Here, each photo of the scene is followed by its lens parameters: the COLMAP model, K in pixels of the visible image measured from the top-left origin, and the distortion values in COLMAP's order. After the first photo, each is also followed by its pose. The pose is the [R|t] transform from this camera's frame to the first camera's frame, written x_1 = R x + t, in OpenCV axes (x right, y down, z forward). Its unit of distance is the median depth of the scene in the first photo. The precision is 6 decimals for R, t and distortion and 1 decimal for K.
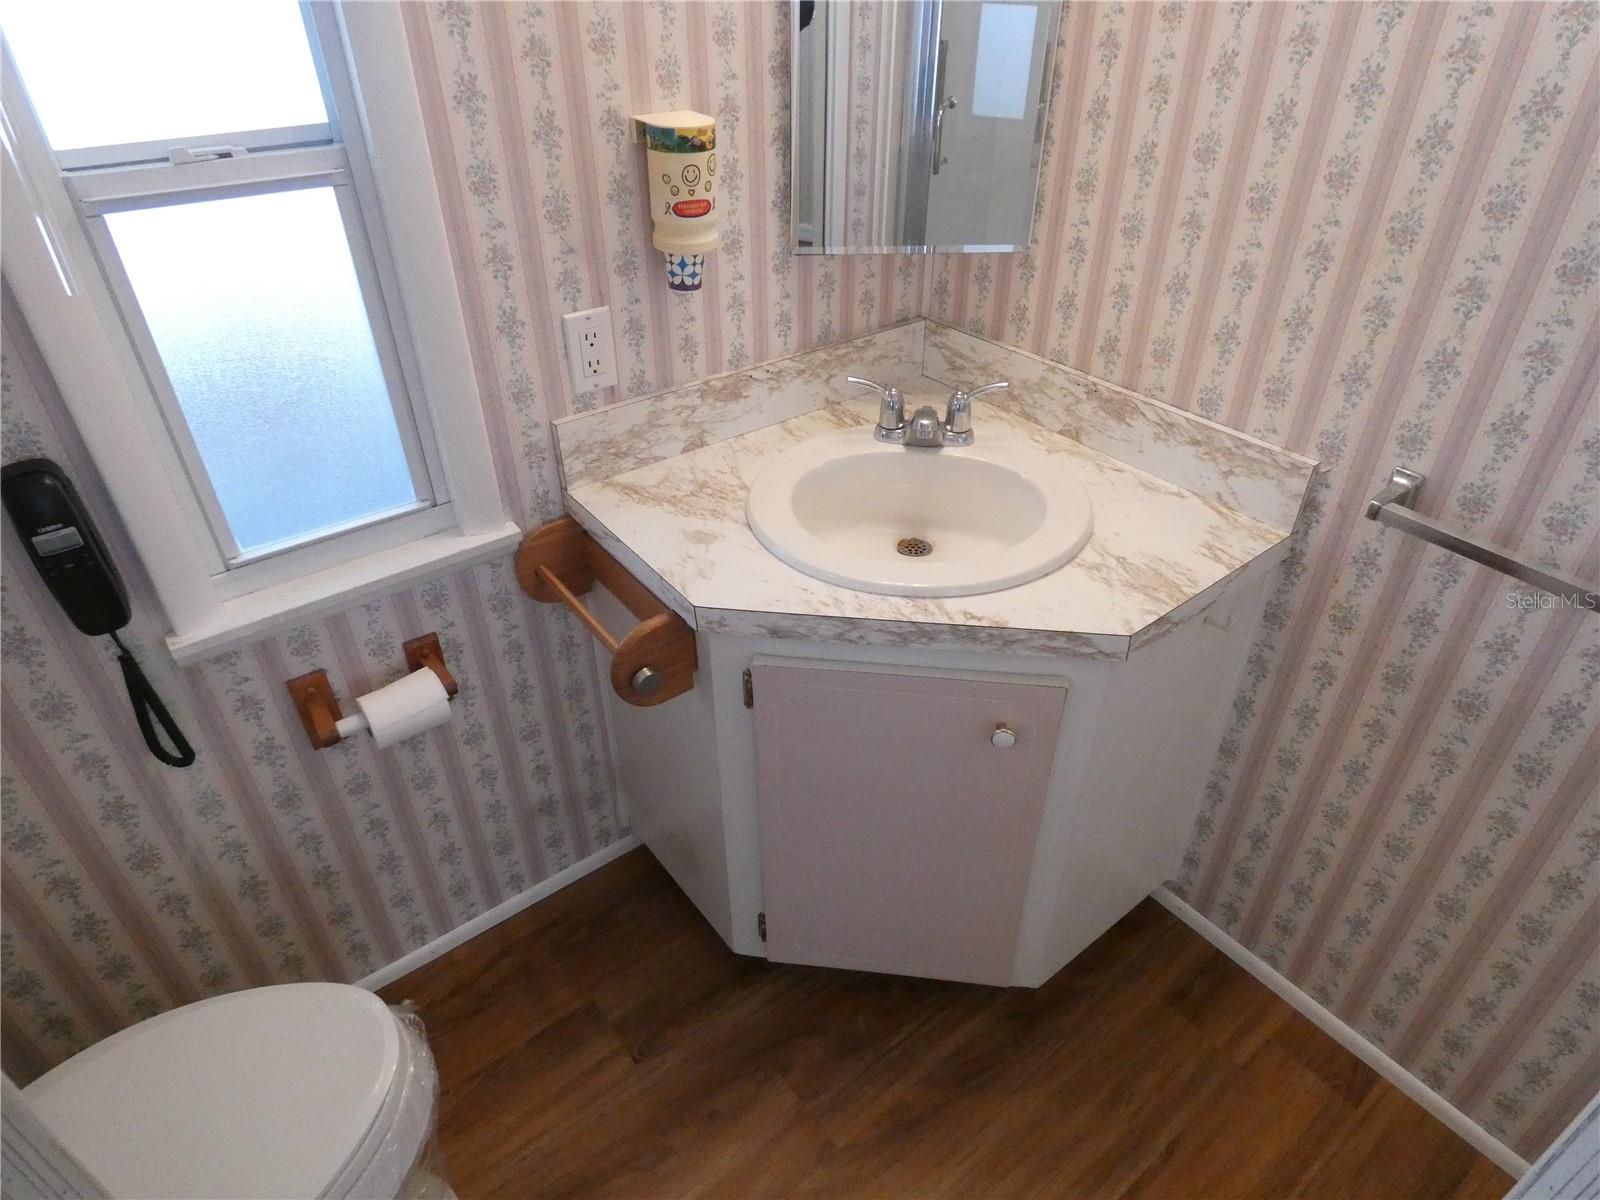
lens RADIAL K [[962.4, 0, 804.4], [0, 962.4, 597.5], [0, 0, 1]] dist [0.016136, -0.003384]
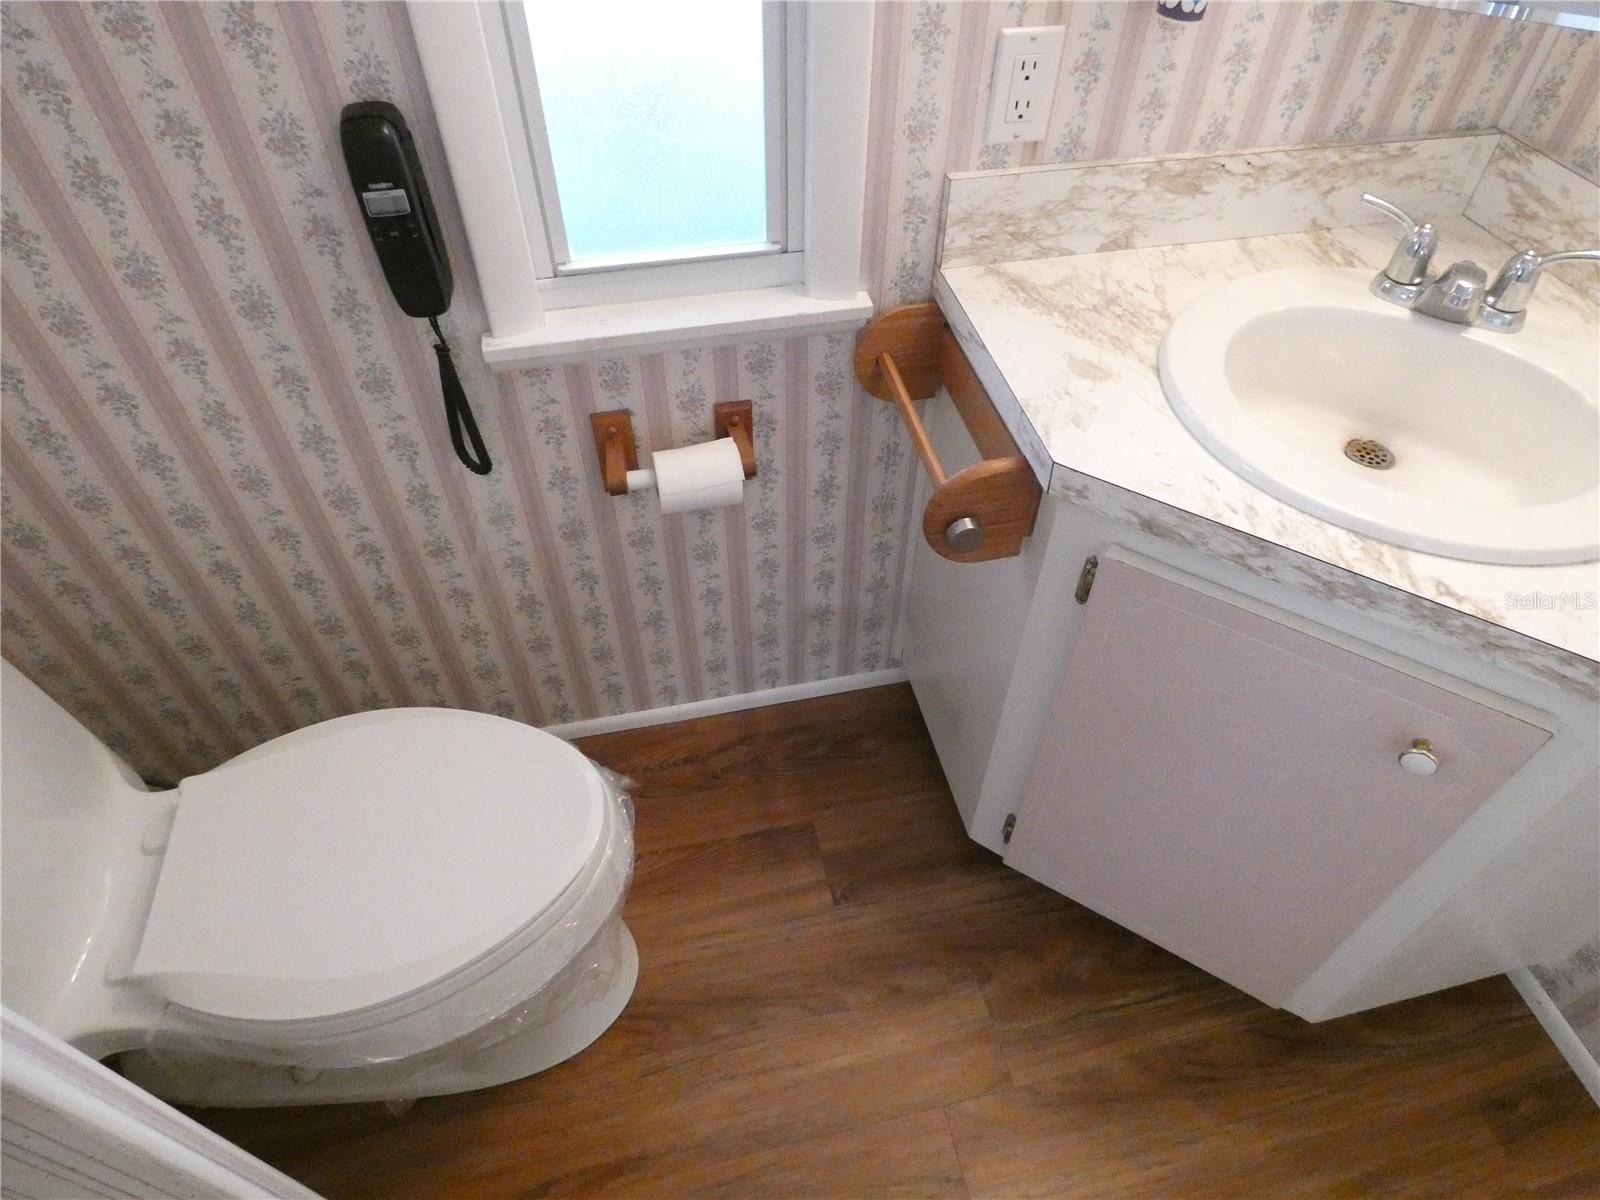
lens RADIAL K [[960.6, 0, 800.0], [0, 960.6, 600.0], [0, 0, 1]] dist [-0.013495, -0.004385]
pose [[0.905029, 0.319007, -0.281347, -0.040173], [-0.252251, 0.935116, 0.248854, -0.022054], [0.342478, -0.154250, 0.926777, 0.180424]]
